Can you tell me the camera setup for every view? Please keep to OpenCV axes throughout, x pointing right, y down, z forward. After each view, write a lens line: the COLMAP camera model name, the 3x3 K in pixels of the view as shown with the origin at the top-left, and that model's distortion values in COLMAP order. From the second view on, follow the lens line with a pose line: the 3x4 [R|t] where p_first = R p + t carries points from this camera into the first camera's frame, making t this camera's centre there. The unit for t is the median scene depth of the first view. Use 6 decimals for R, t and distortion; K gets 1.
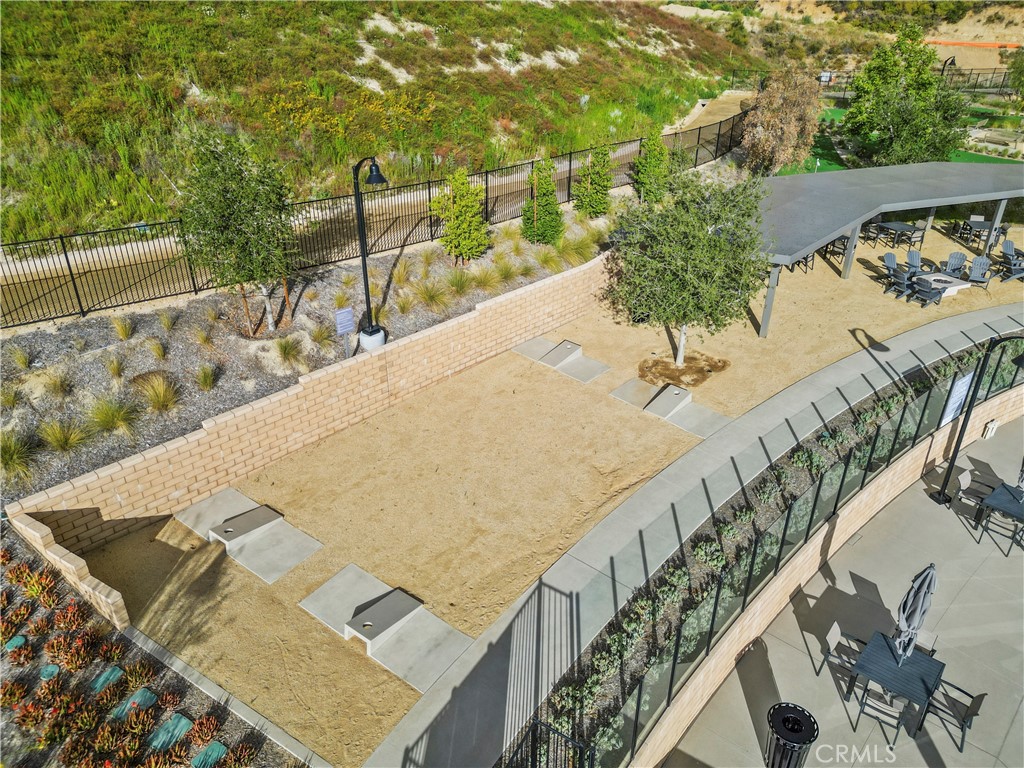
lens RADIAL K [[712.5, 0, 514.9], [0, 712.5, 384.0], [0, 0, 1]] dist [0.023850, -0.002609]
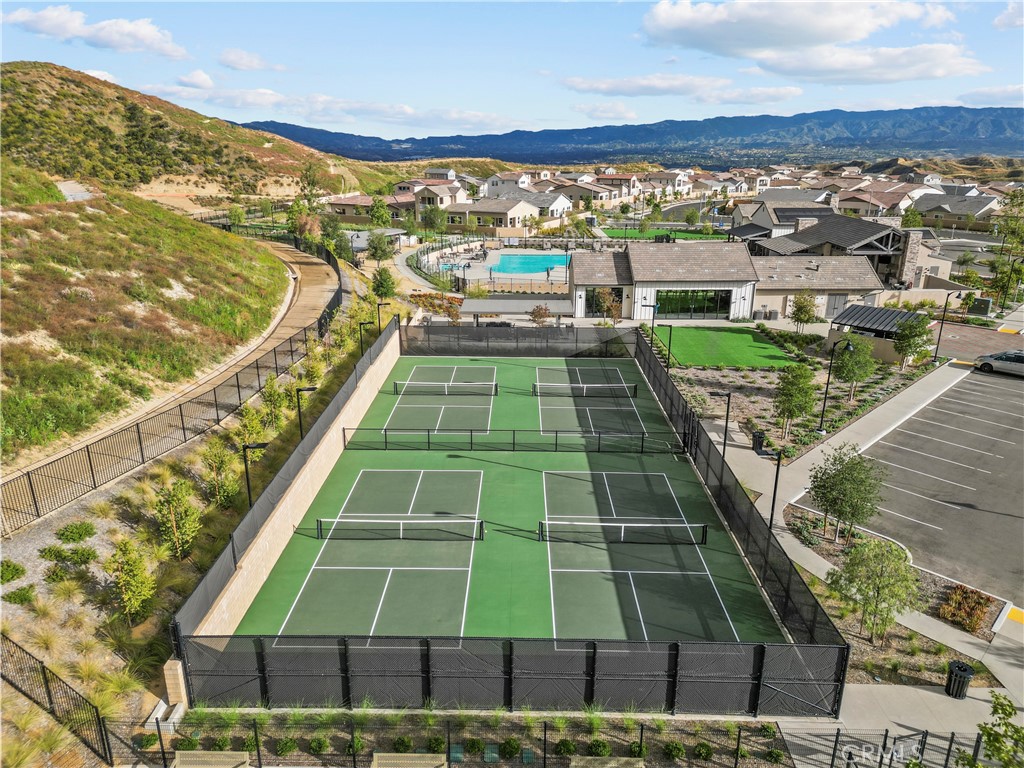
lens RADIAL K [[713.8, 0, 509.3], [0, 713.8, 381.0], [0, 0, 1]] dist [0.073309, -0.069390]
pose [[0.351209, -0.294739, 0.888696, -0.818933], [0.438436, 0.890437, 0.122049, 0.085841], [-0.827301, 0.346772, 0.441954, -0.326860]]
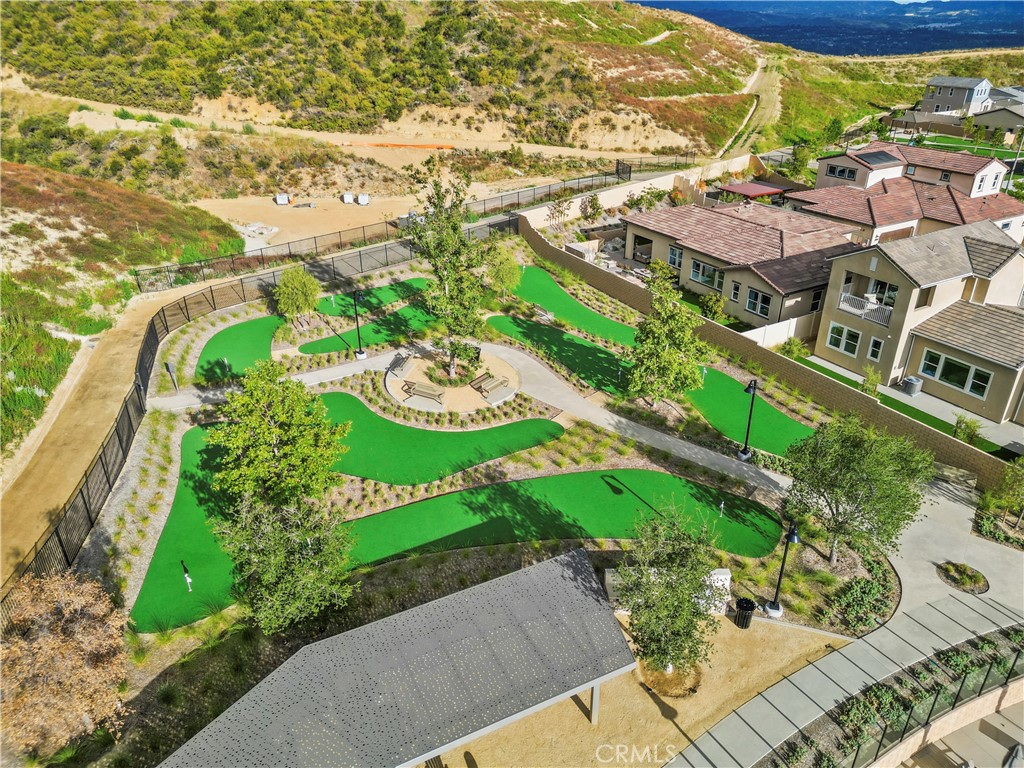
lens RADIAL K [[712.5, 0, 514.9], [0, 712.5, 384.0], [0, 0, 1]] dist [0.023850, -0.002609]
pose [[0.820279, -0.269568, 0.504455, 0.150734], [0.275135, 0.959194, 0.065180, -0.178236], [-0.501440, 0.085328, 0.860974, 0.083653]]
